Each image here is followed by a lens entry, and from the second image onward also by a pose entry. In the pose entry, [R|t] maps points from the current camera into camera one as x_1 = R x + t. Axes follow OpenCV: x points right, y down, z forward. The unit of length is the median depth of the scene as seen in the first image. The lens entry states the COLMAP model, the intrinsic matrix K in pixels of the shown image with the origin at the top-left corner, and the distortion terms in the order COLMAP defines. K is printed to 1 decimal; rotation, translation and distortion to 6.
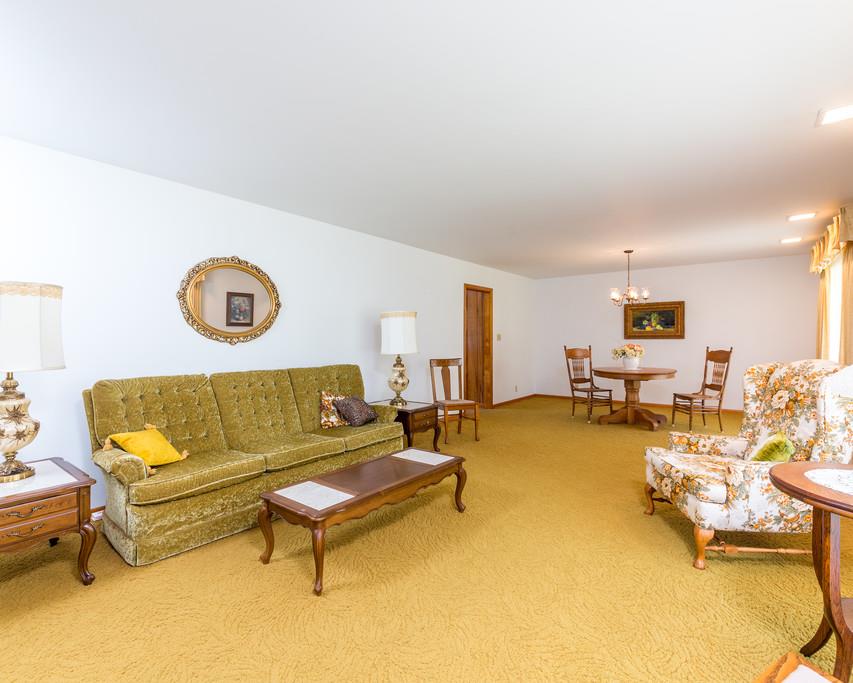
lens RADIAL K [[432.0, 0, 426.5], [0, 432.0, 341.5], [0, 0, 1]] dist [0.001266, -0.000020]
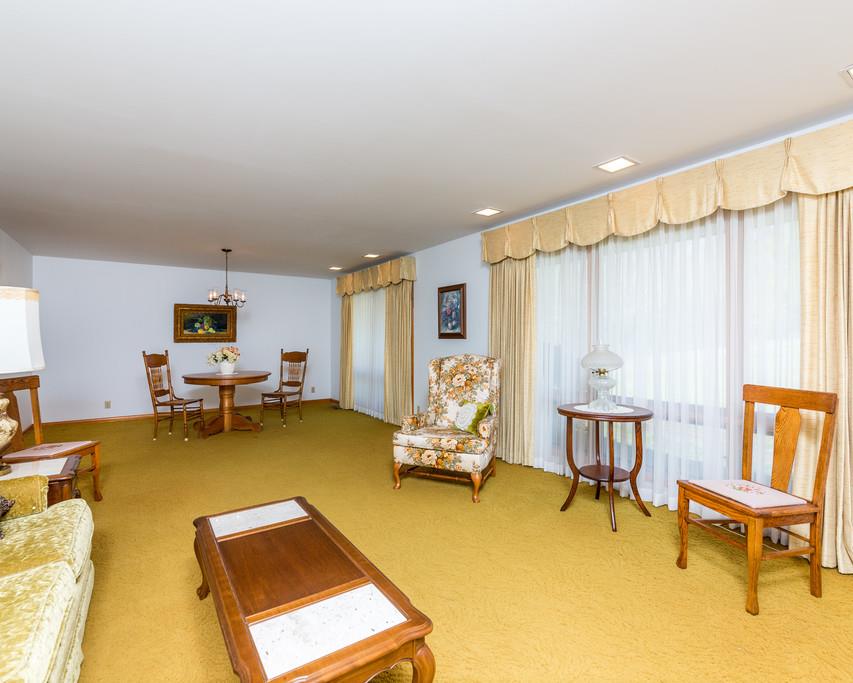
lens RADIAL K [[432.0, 0, 426.5], [0, 432.0, 341.5], [0, 0, 1]] dist [0.001266, -0.000020]
pose [[0.286460, -0.001434, 0.958091, -0.316280], [0.010155, 0.999947, -0.001539, -0.001679], [-0.958038, 0.010170, 0.286459, 0.303780]]
